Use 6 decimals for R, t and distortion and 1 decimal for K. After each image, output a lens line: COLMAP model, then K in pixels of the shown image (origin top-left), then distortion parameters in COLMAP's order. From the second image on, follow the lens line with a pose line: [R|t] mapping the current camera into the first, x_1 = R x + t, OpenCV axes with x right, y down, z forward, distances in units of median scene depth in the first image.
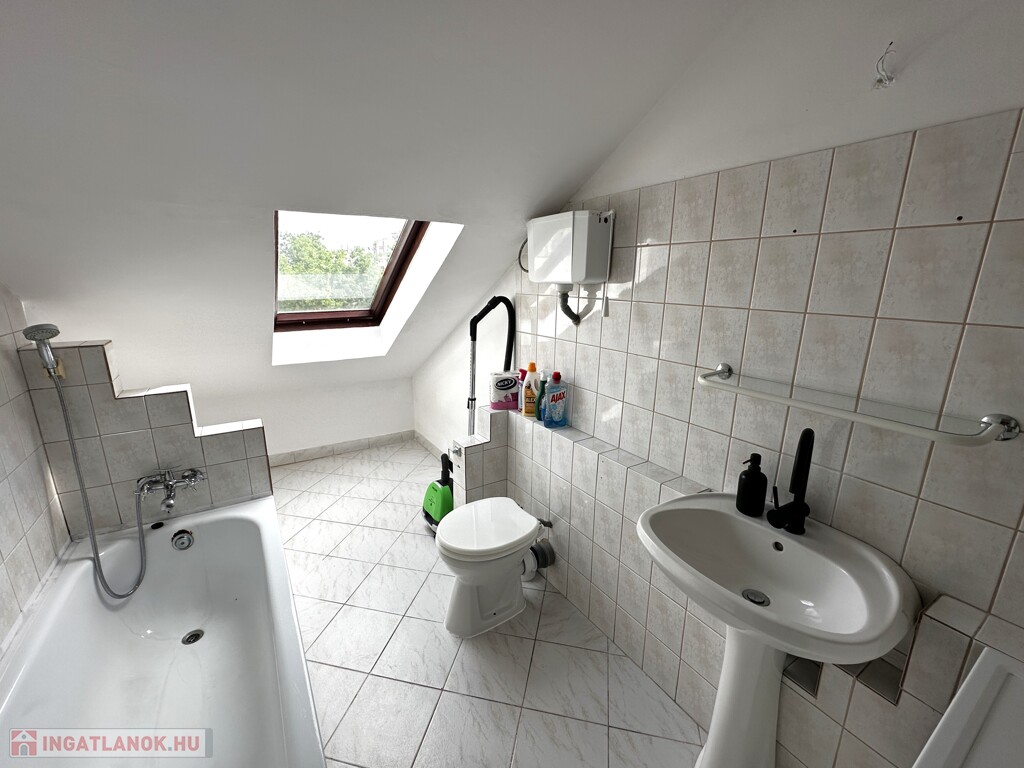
lens RADIAL K [[425.8, 0, 510.8], [0, 425.8, 384.0], [0, 0, 1]] dist [-0.001148, 0.000197]
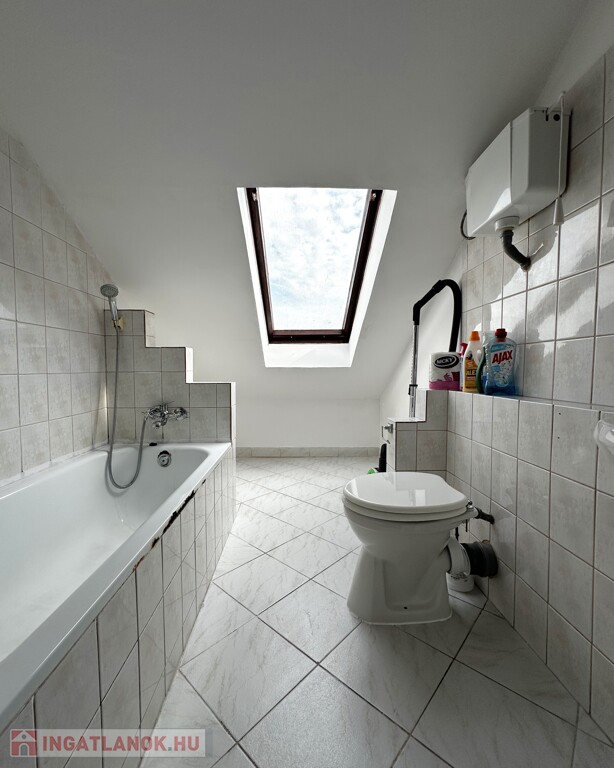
lens RADIAL K [[341.6, 0, 308.5], [0, 341.6, 383.1], [0, 0, 1]] dist [-0.001549, 0.000339]
pose [[0.863885, 0.011638, -0.503555, 0.119552], [-0.115519, 0.977663, -0.175586, 0.241806], [0.490263, 0.209857, 0.845933, 0.250575]]
